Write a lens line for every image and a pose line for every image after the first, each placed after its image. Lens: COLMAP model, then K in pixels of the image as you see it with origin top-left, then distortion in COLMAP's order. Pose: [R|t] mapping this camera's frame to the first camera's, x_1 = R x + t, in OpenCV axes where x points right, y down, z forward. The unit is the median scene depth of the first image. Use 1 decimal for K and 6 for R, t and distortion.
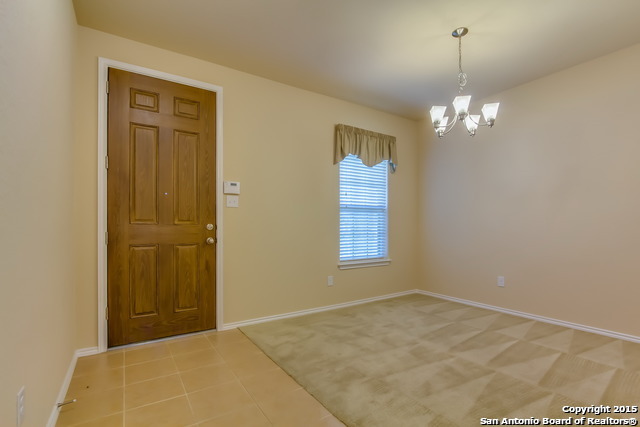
lens RADIAL K [[299.6, 0, 319.0], [0, 299.6, 219.9], [0, 0, 1]] dist [-0.011818, 0.000411]
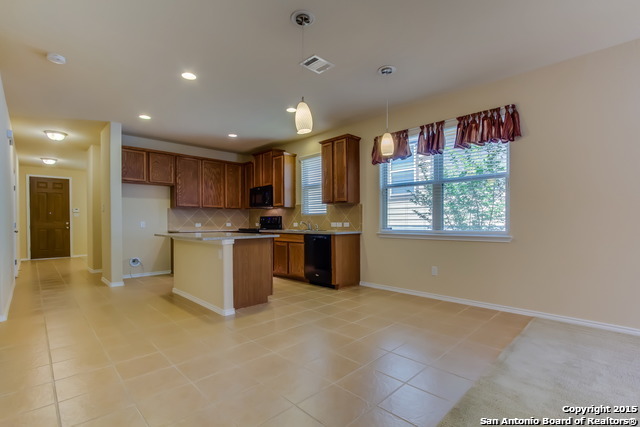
lens RADIAL K [[299.6, 0, 319.4], [0, 299.6, 219.6], [0, 0, 1]] dist [-0.011818, 0.000411]
pose [[0.988582, -0.007375, 0.150502, 1.890912], [0.005492, 0.999901, 0.012922, -0.045019], [-0.150582, -0.011948, 0.988525, -2.626907]]
